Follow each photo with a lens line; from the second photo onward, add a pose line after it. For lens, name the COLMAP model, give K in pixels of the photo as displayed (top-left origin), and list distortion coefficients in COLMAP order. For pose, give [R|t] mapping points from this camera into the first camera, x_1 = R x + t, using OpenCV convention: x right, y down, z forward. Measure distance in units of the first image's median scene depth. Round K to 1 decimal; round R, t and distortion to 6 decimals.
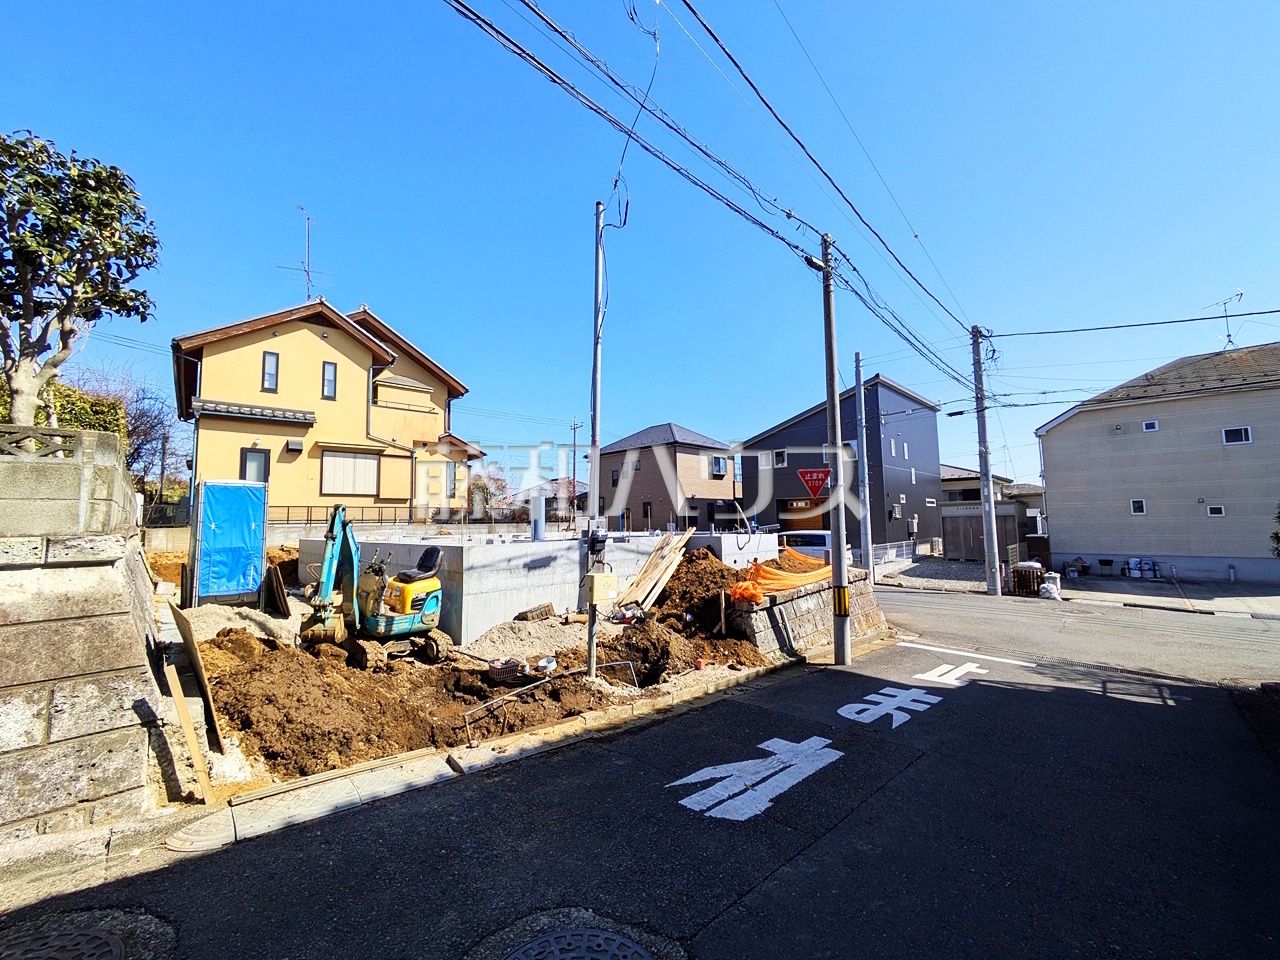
lens RADIAL K [[505.5, 0, 640.7], [0, 505.5, 481.8], [0, 0, 1]] dist [-0.003582, 0.002026]
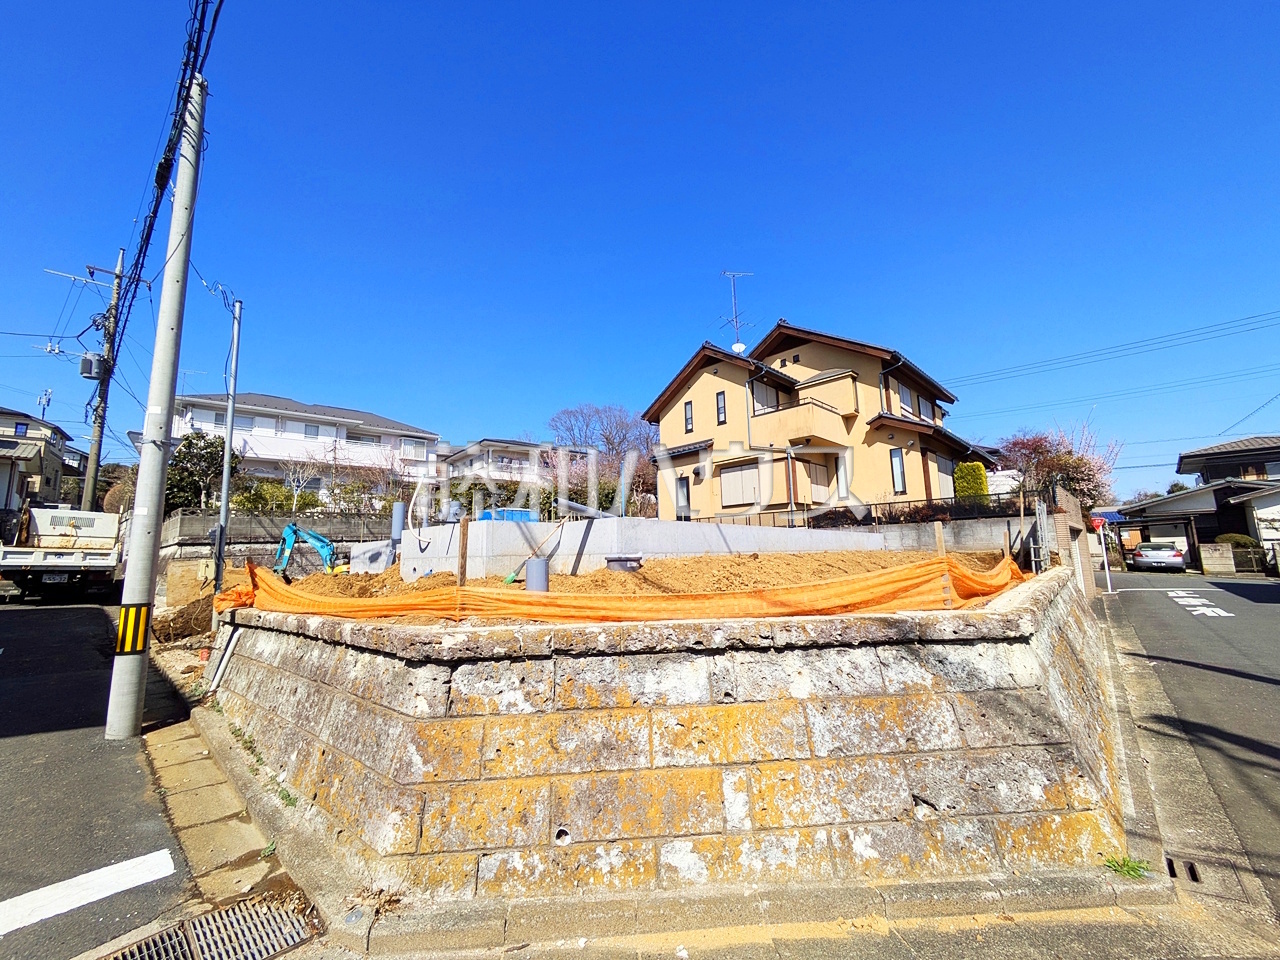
lens RADIAL K [[505.5, 0, 640.9], [0, 505.5, 480.9], [0, 0, 1]] dist [-0.003582, 0.002026]
pose [[0.058261, -0.133607, -0.989320, 0.993562], [0.101524, 0.986659, -0.127269, 0.185873], [0.993126, -0.093025, 0.071048, 1.477046]]
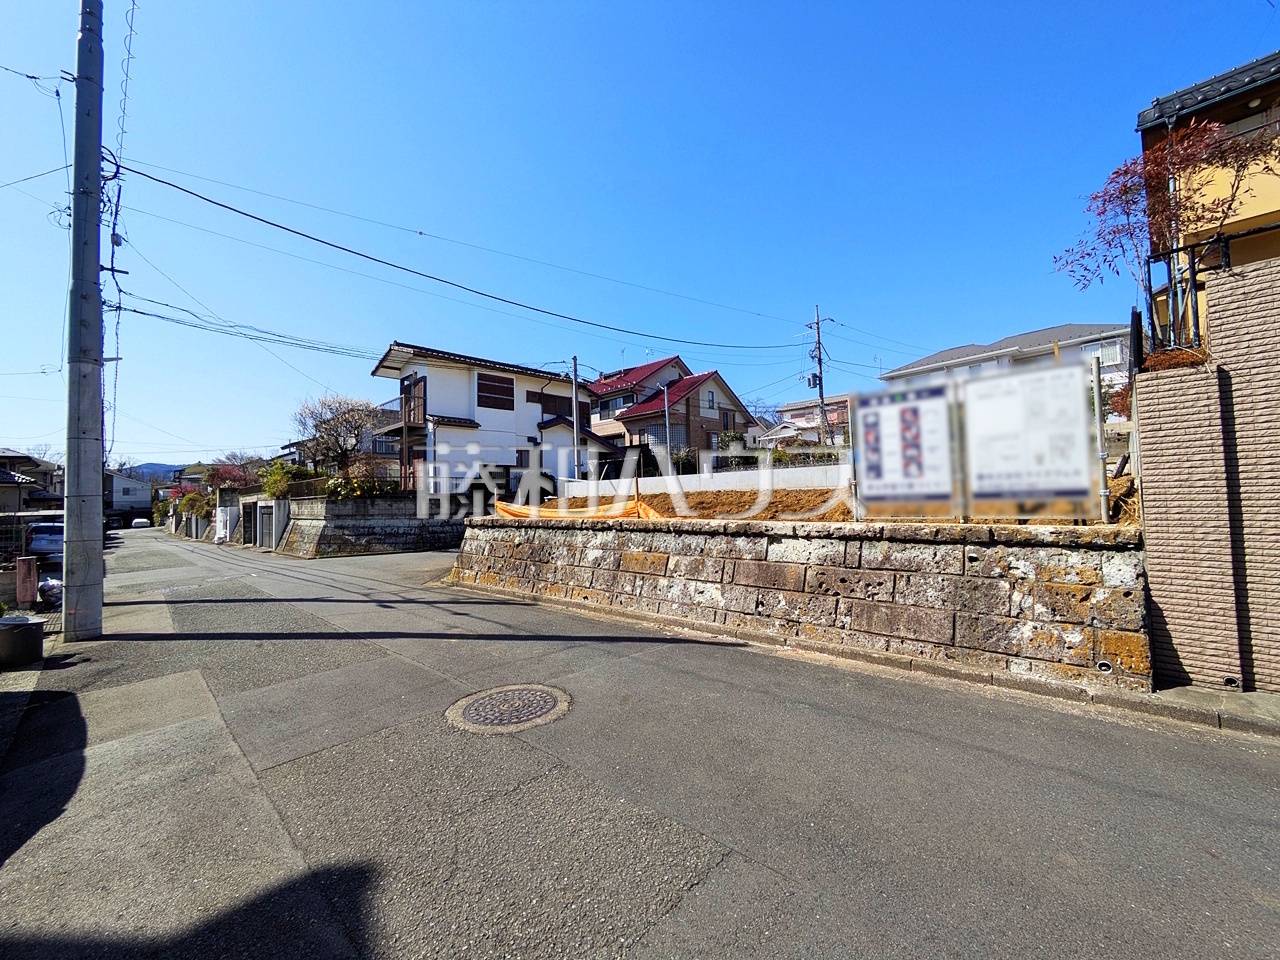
lens RADIAL K [[505.5, 0, 644.3], [0, 505.5, 483.3], [0, 0, 1]] dist [-0.003582, 0.002026]
pose [[-0.998504, 0.042399, -0.034521, 0.154182], [0.046054, 0.992520, -0.113063, 0.352968], [0.029469, -0.114484, -0.992988, 3.195811]]
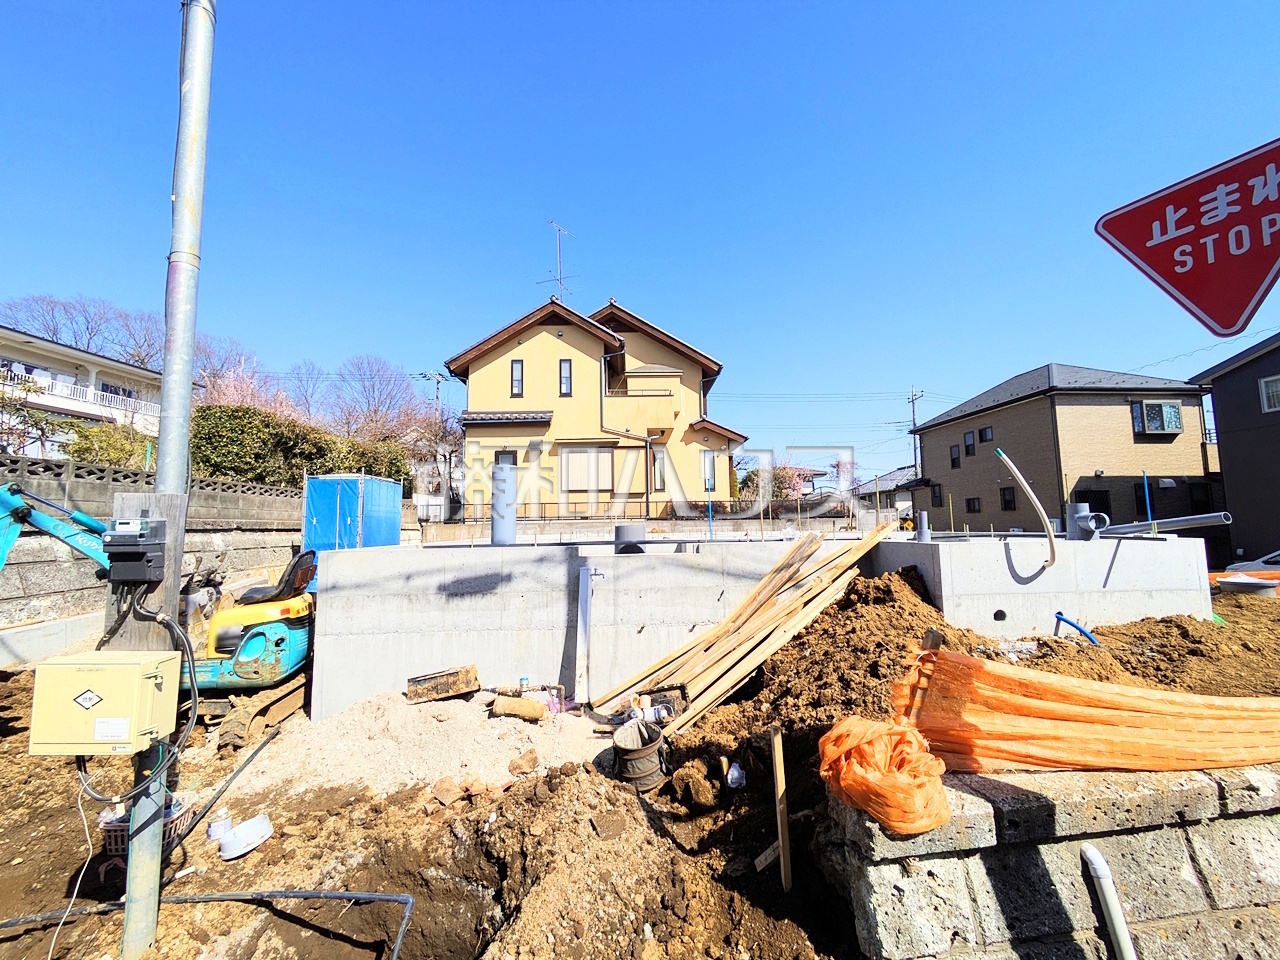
lens RADIAL K [[505.5, 0, 641.9], [0, 505.5, 480.2], [0, 0, 1]] dist [-0.003582, 0.002026]
pose [[0.761422, -0.056461, -0.645793, 0.274068], [0.055663, 0.998215, -0.021644, 0.066701], [0.645863, -0.019466, 0.763205, 0.674017]]
